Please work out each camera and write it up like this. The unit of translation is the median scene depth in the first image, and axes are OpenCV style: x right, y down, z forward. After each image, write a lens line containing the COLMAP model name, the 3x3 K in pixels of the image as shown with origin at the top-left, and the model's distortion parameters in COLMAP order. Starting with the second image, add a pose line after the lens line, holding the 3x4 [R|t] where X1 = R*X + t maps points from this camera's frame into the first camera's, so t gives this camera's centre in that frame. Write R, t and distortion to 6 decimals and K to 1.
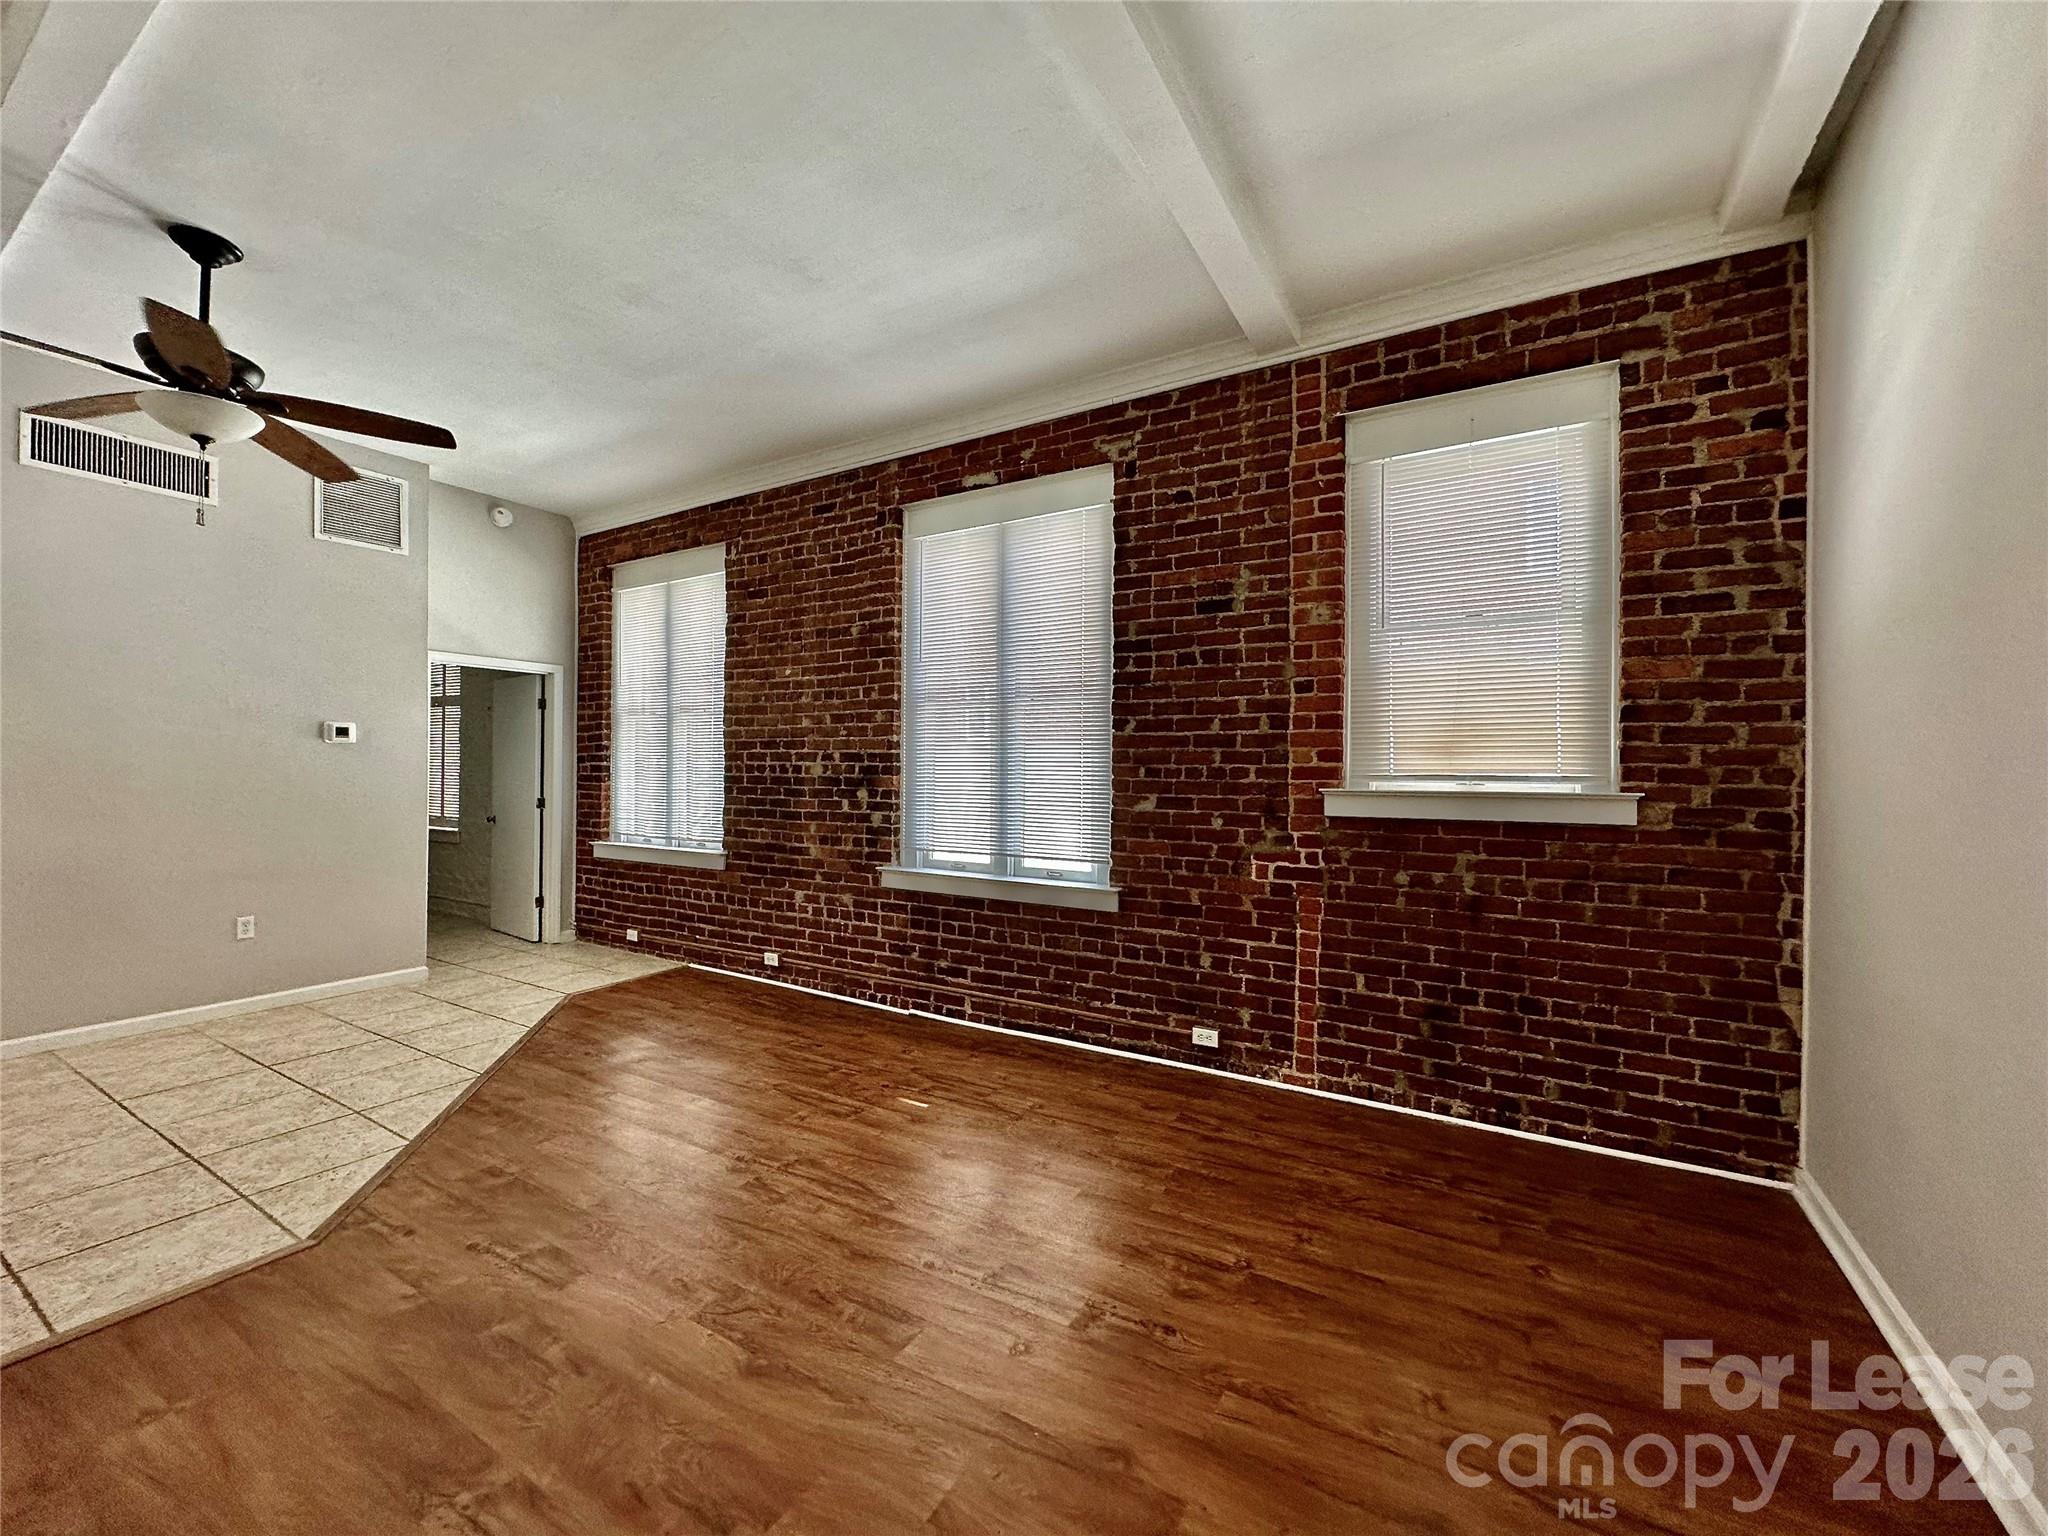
lens RADIAL K [[812.8, 0, 1017.9], [0, 812.8, 766.2], [0, 0, 1]] dist [-0.004634, 0.000908]
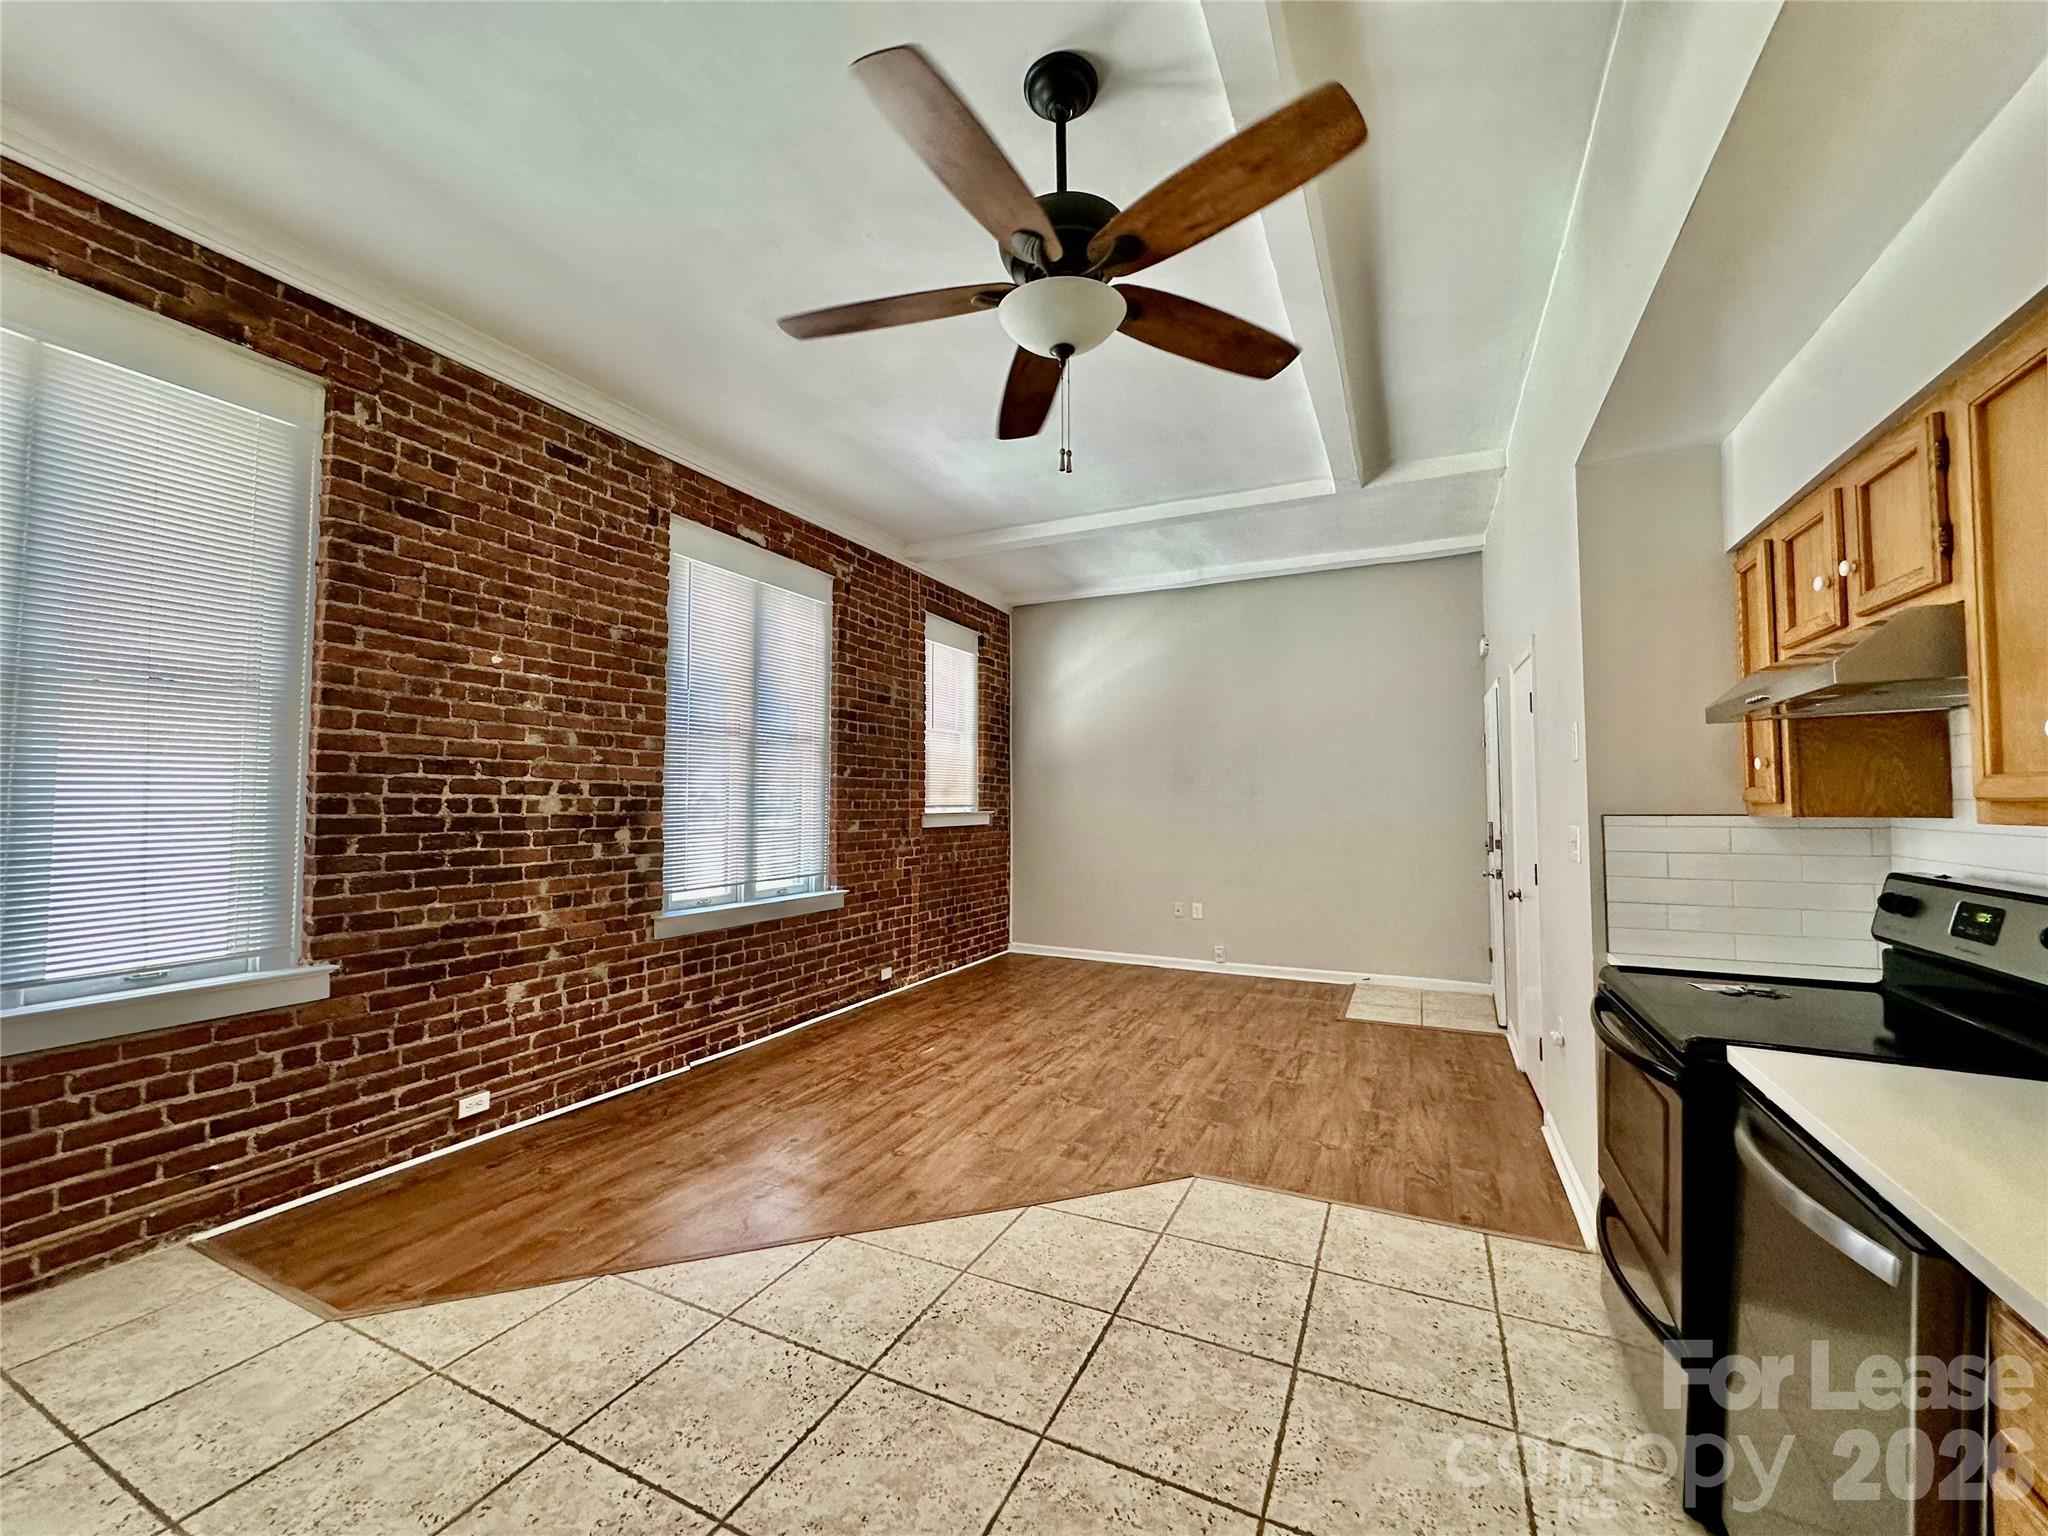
lens RADIAL K [[812.8, 0, 1017.9], [0, 812.8, 766.2], [0, 0, 1]] dist [-0.004634, 0.000908]
pose [[-0.080032, 0.037768, 0.996077, -1.319239], [-0.005568, 0.999249, -0.038336, -0.007416], [-0.996777, -0.008614, -0.079761, 0.845760]]
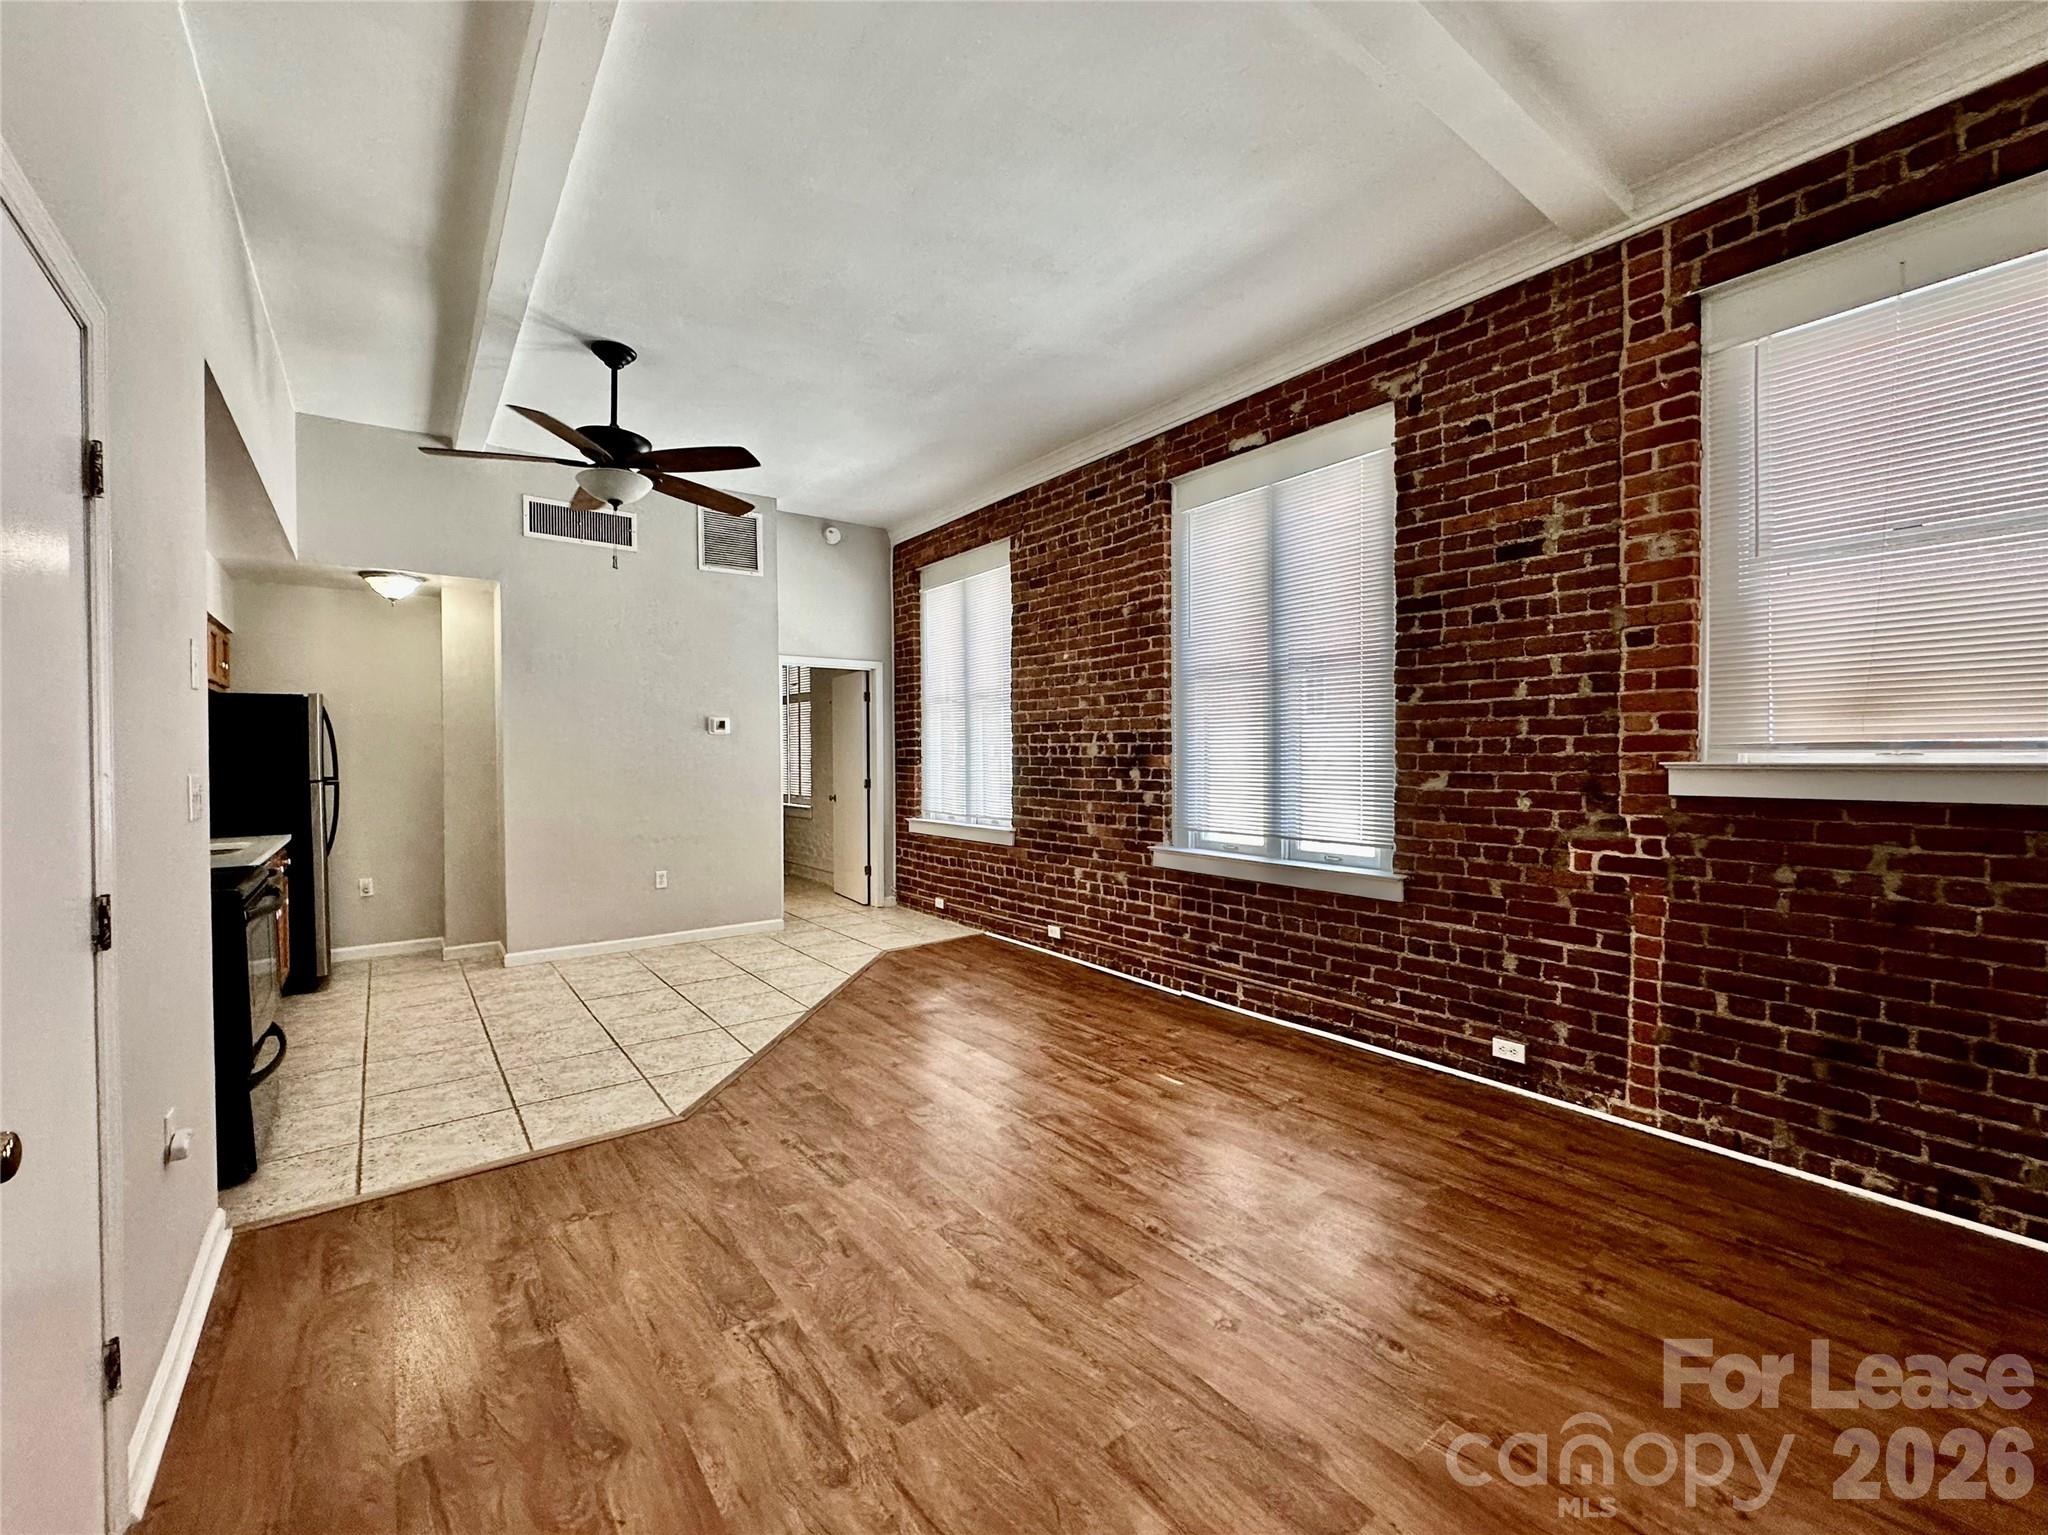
lens RADIAL K [[834.1, 0, 1020.0], [0, 834.1, 765.2], [0, 0, 1]] dist [-0.003494, 0.000163]
pose [[0.928236, -0.007659, -0.371913, 0.076771], [0.014227, 0.999787, 0.014919, 0.008209], [0.371719, -0.019140, 0.928148, -0.012703]]
